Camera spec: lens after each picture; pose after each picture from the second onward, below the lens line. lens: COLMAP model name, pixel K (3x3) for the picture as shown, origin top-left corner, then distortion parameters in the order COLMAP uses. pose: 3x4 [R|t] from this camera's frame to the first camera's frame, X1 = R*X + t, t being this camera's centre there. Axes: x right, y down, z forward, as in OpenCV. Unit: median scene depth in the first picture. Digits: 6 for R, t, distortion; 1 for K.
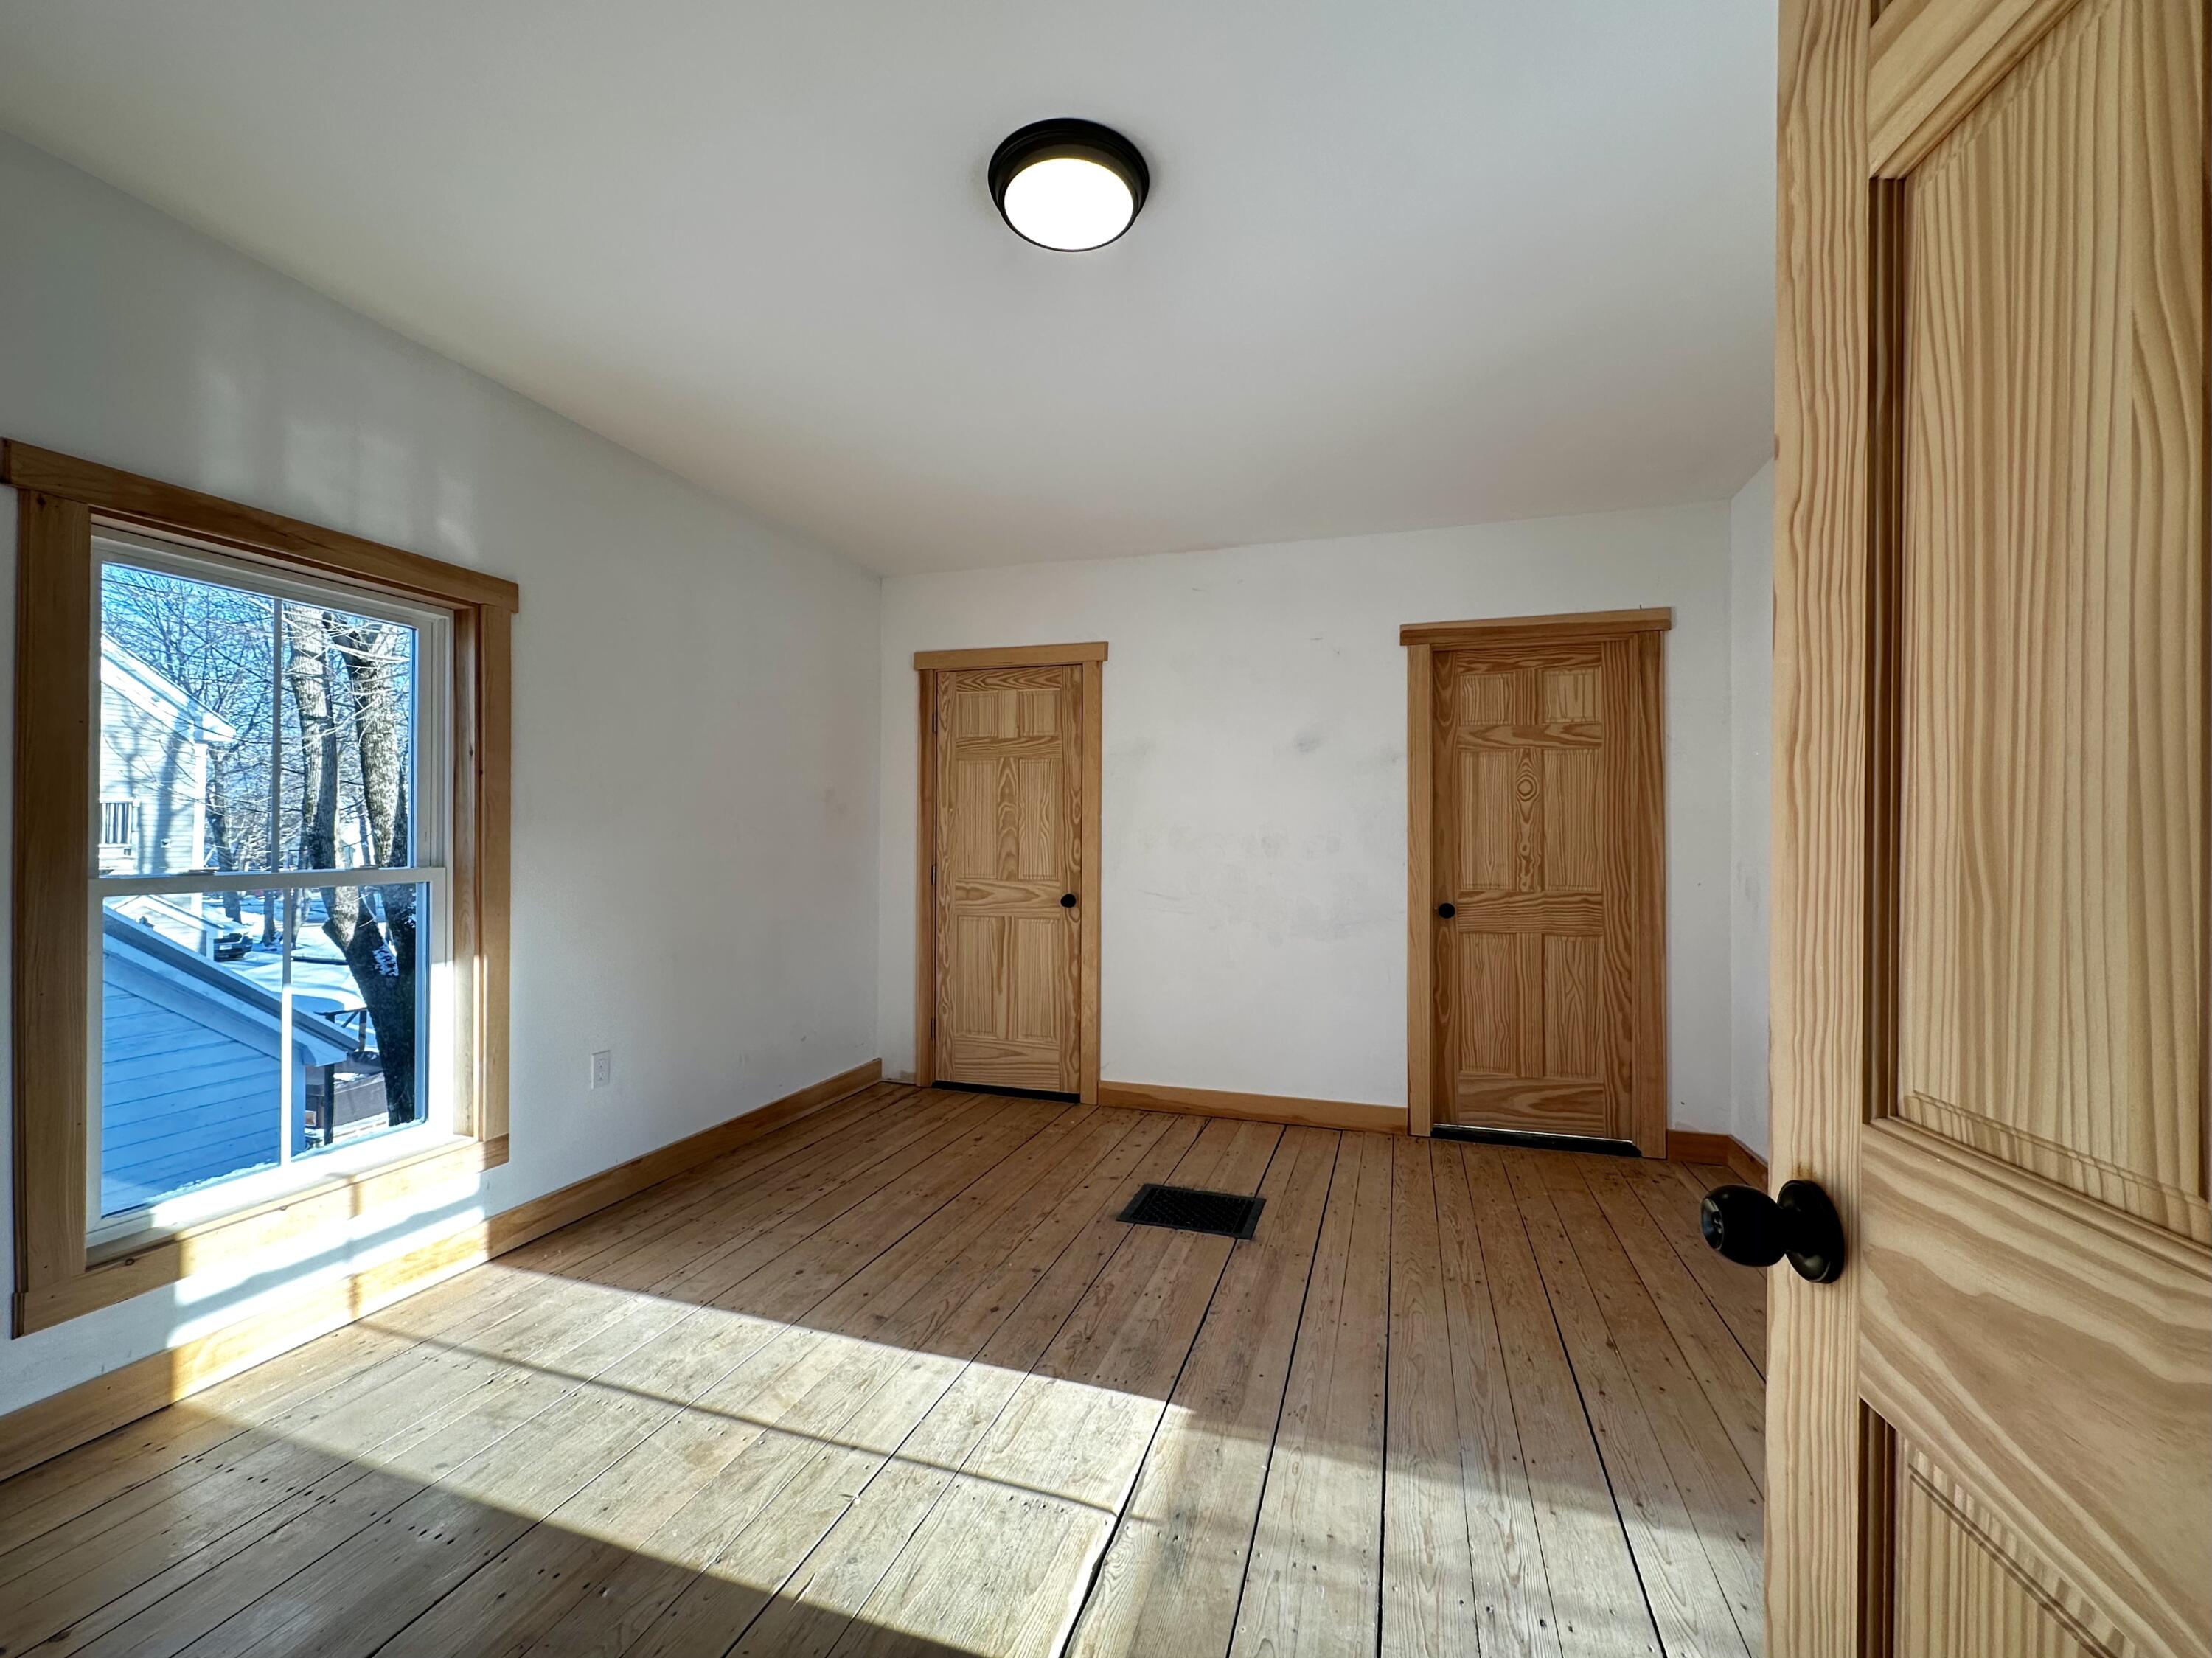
lens RADIAL K [[913.6, 0, 1108.9], [0, 913.6, 834.8], [0, 0, 1]] dist [0.000603, -0.000212]
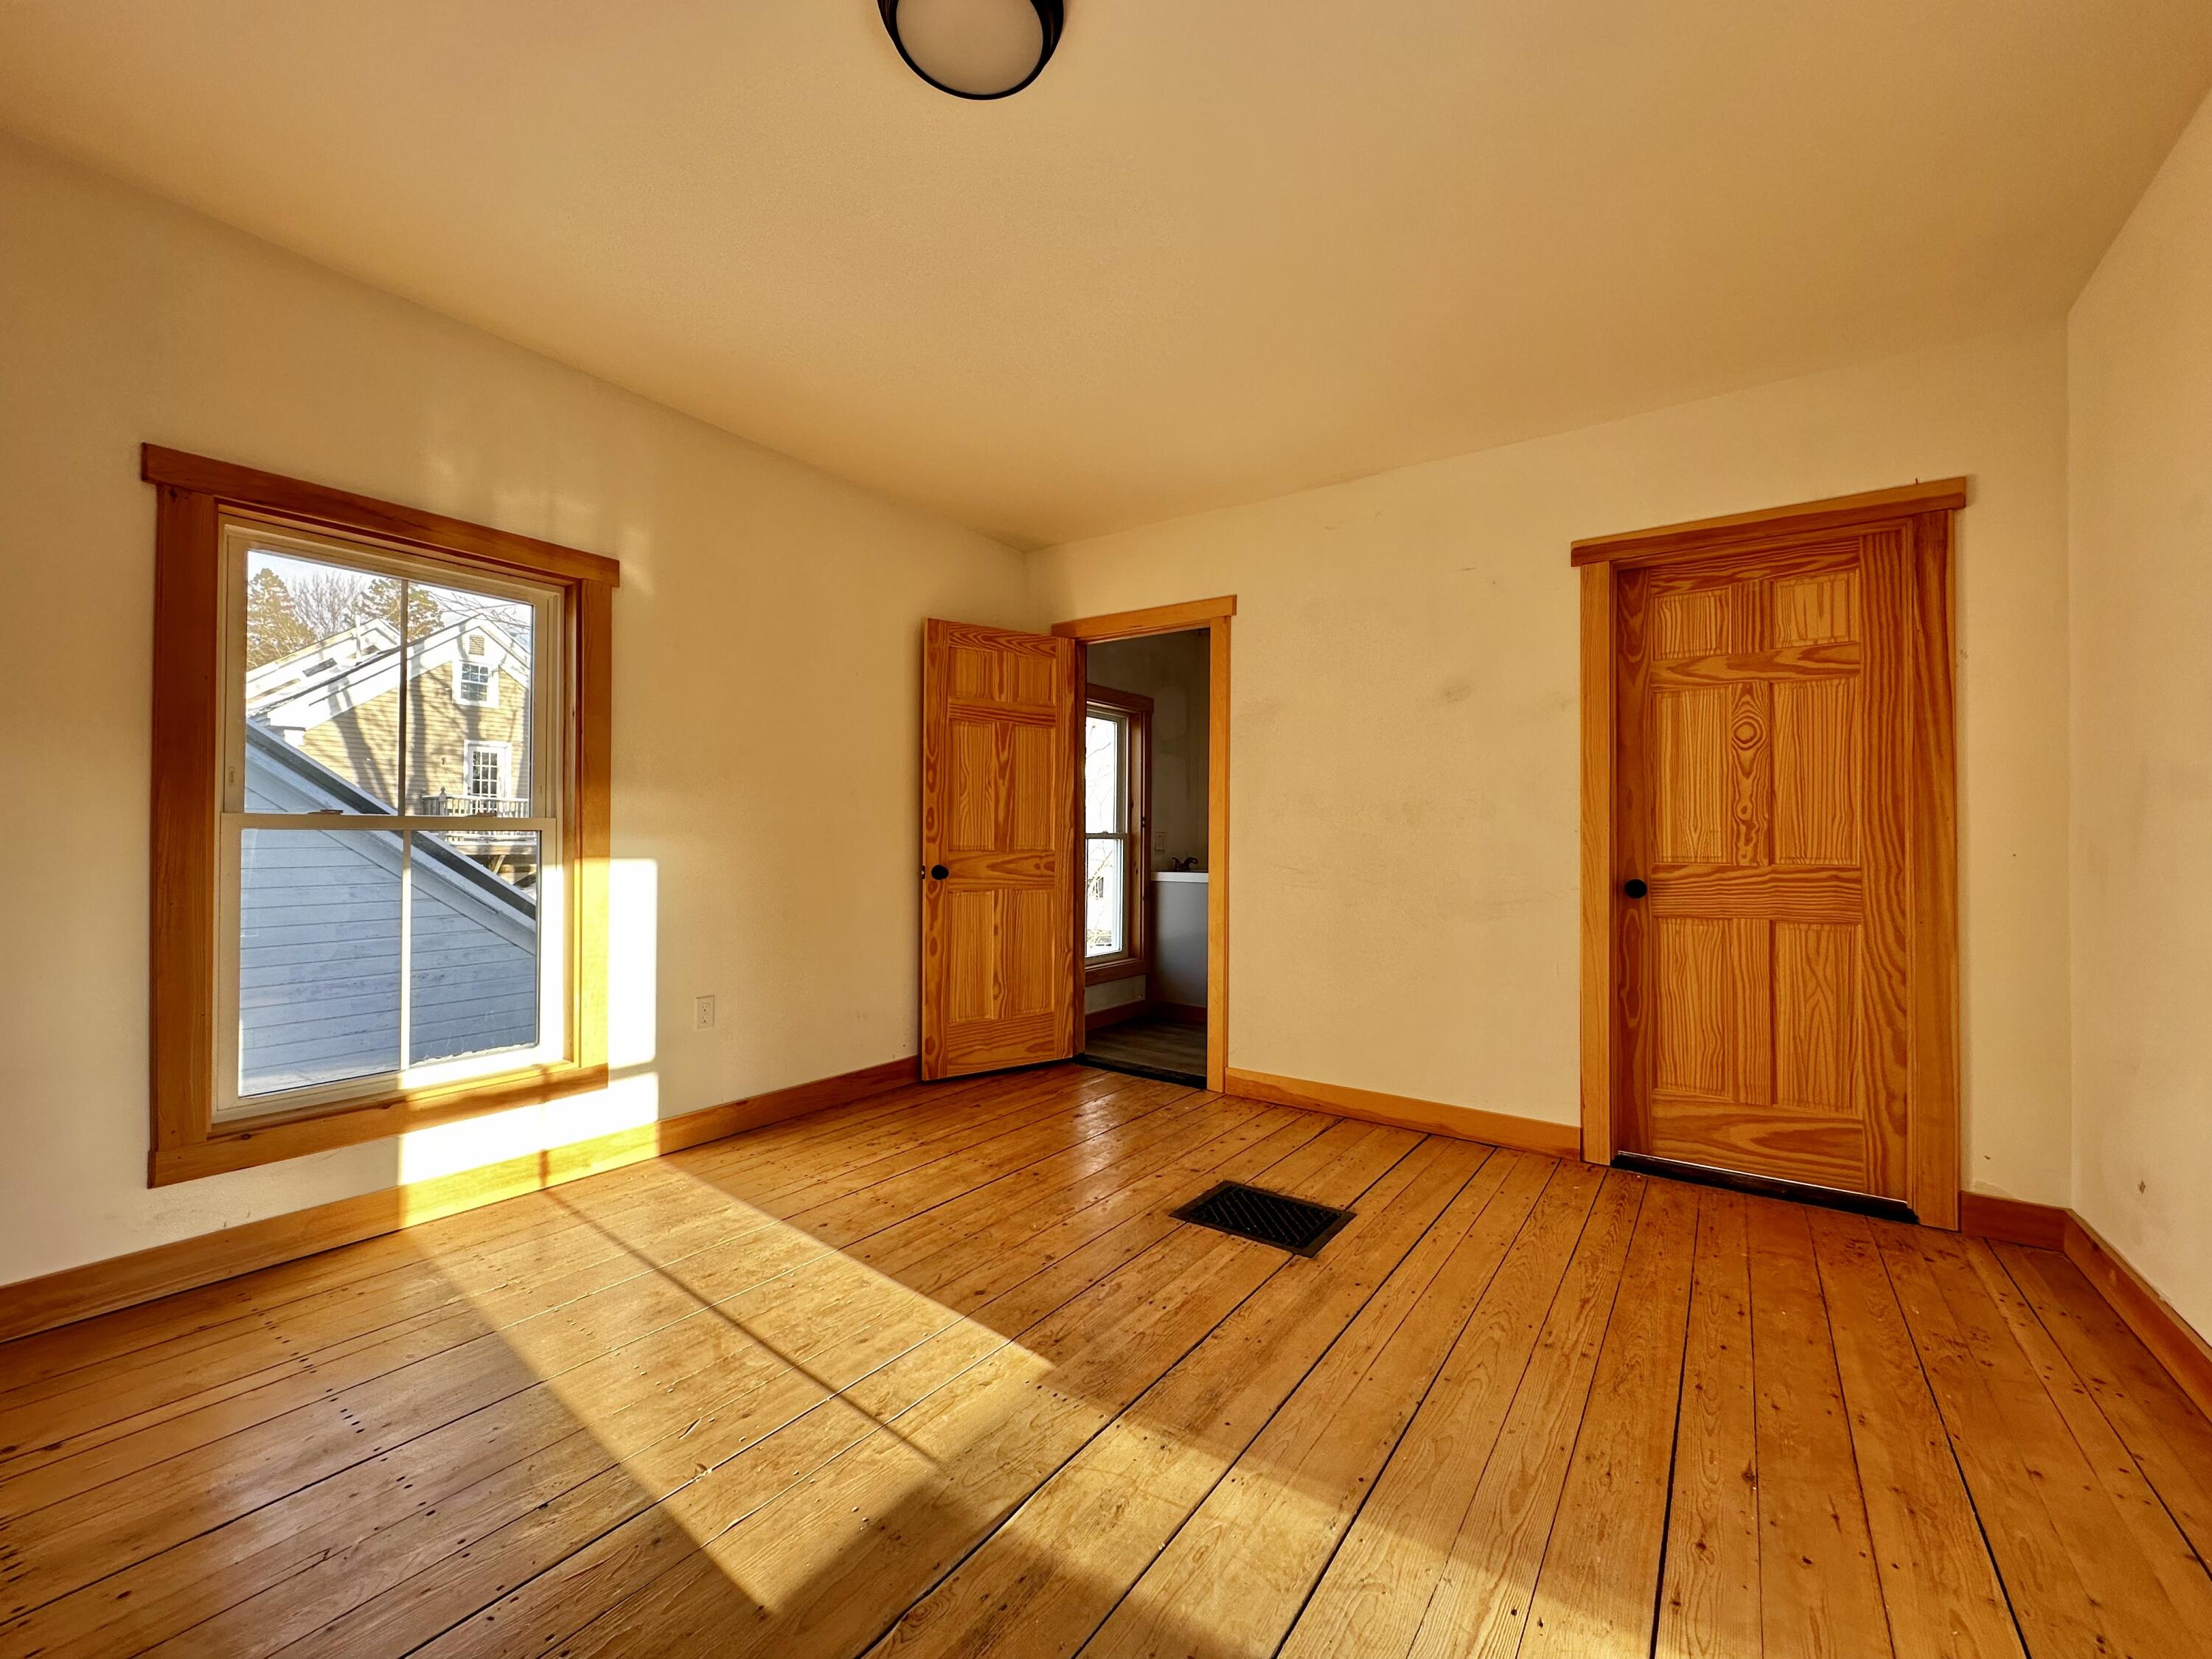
lens RADIAL K [[883.7, 0, 1115.7], [0, 883.7, 831.3], [0, 0, 1]] dist [-0.000240, 0.000040]
pose [[0.955196, -0.000201, -0.295974, 0.174469], [-0.001696, 0.999980, -0.006150, 0.040812], [0.295970, 0.006376, 0.955176, 0.124870]]
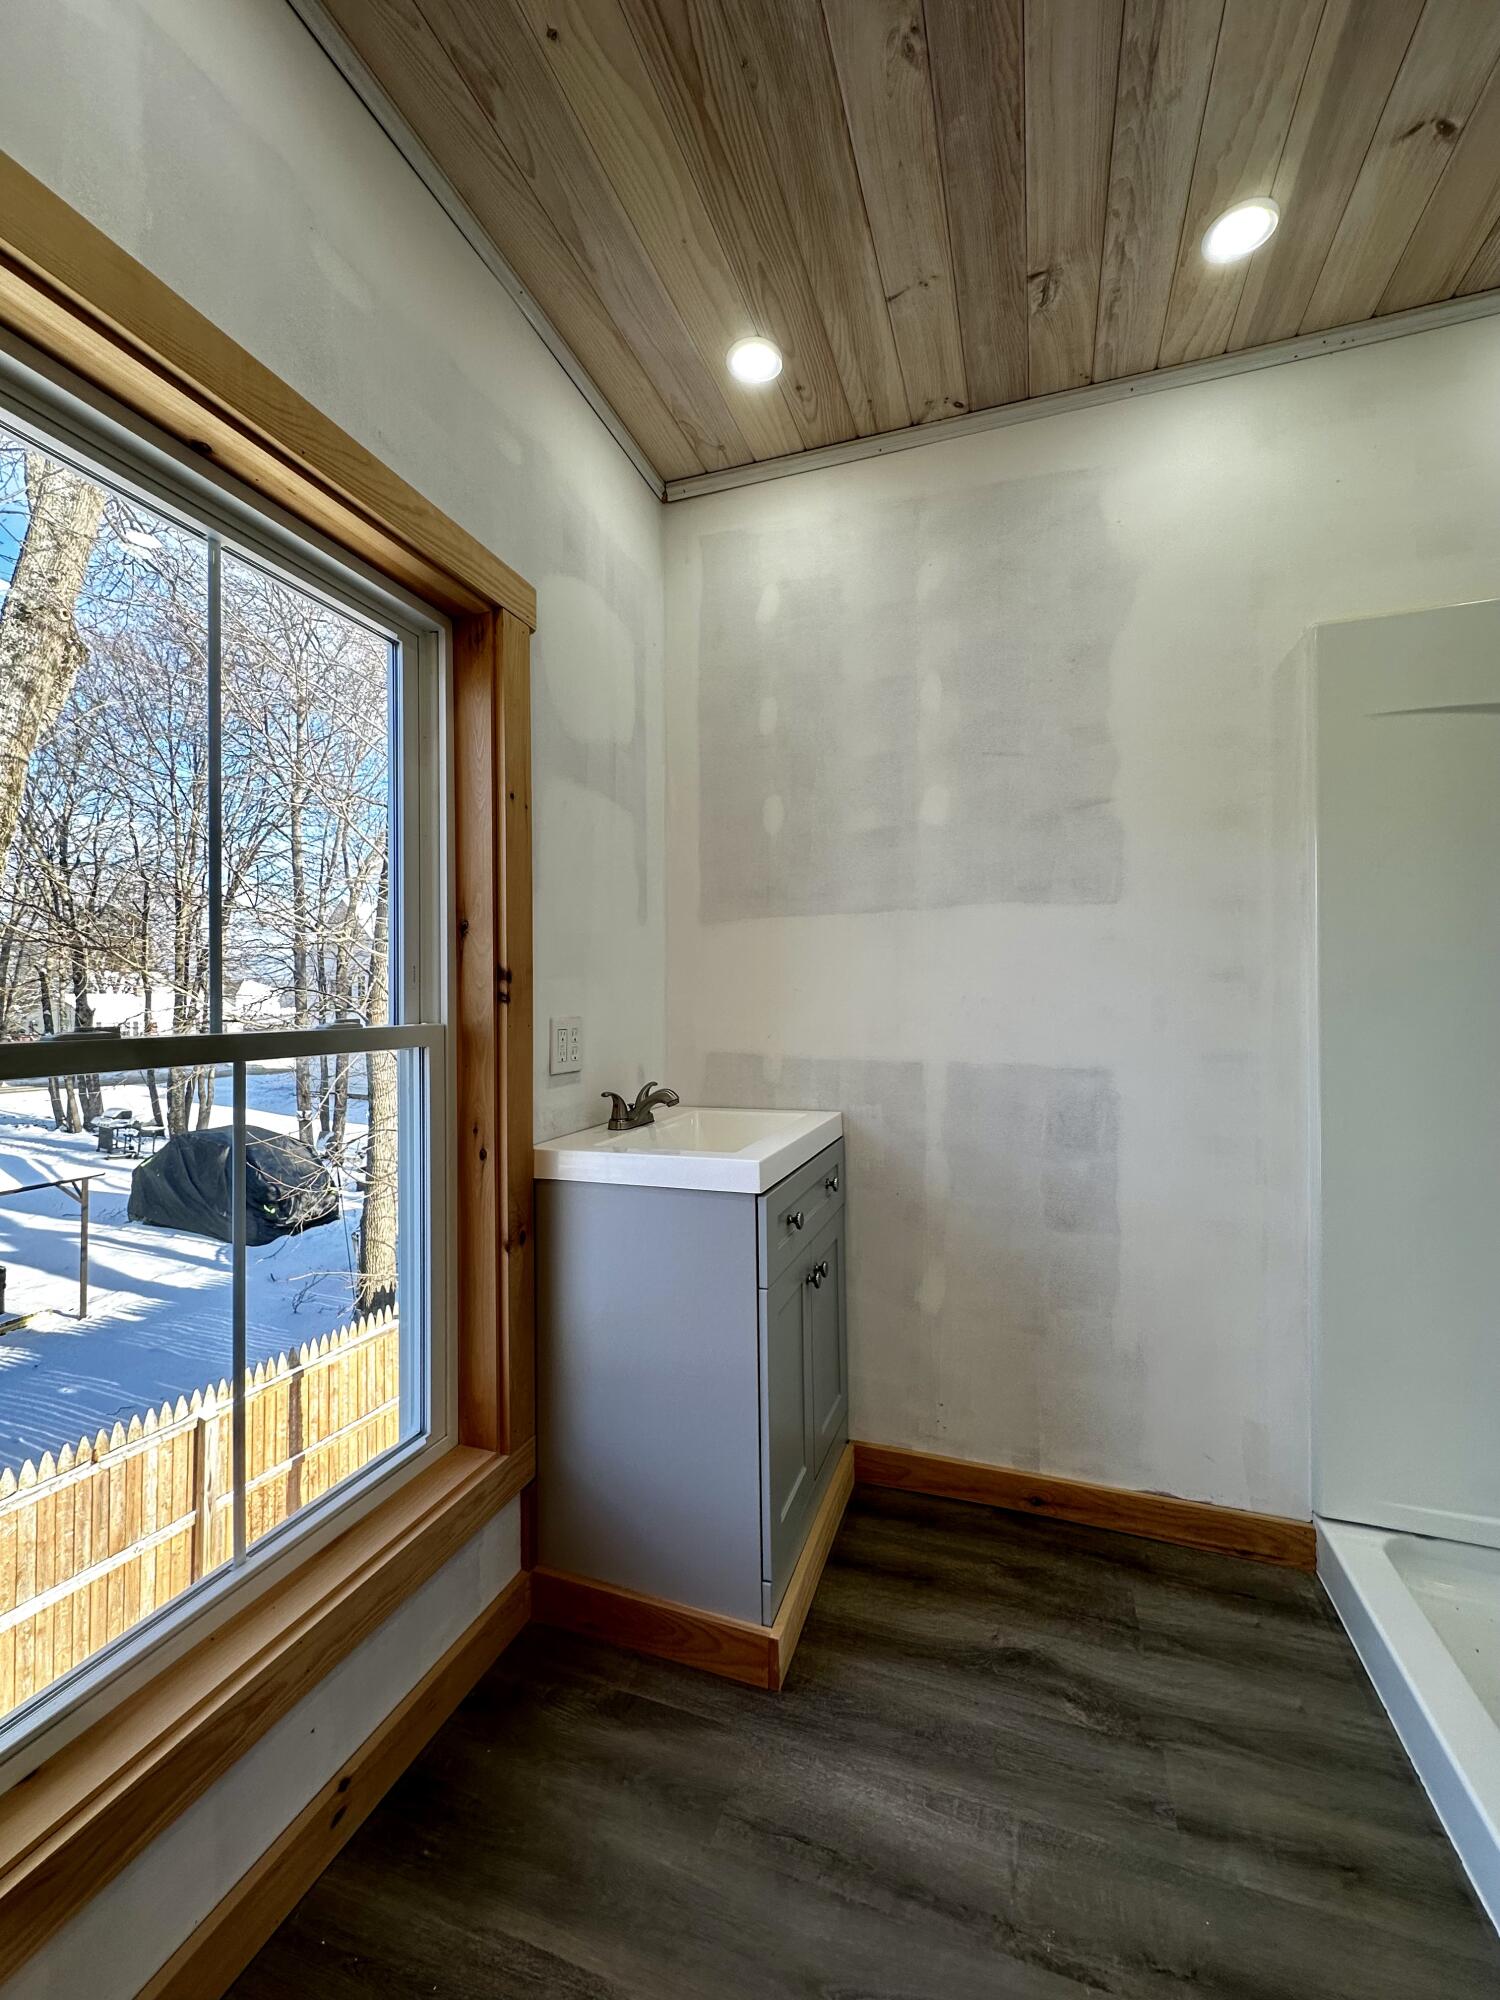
lens RADIAL K [[809.9, 0, 750.0], [0, 809.9, 1000.0], [0, 0, 1]] dist [0.000494, 0.000190]
pose [[0.999605, -0.011396, -0.025700, -0.088861], [0.011462, 0.999931, 0.002412, 0.023895], [0.025671, -0.002705, 0.999667, 1.160971]]
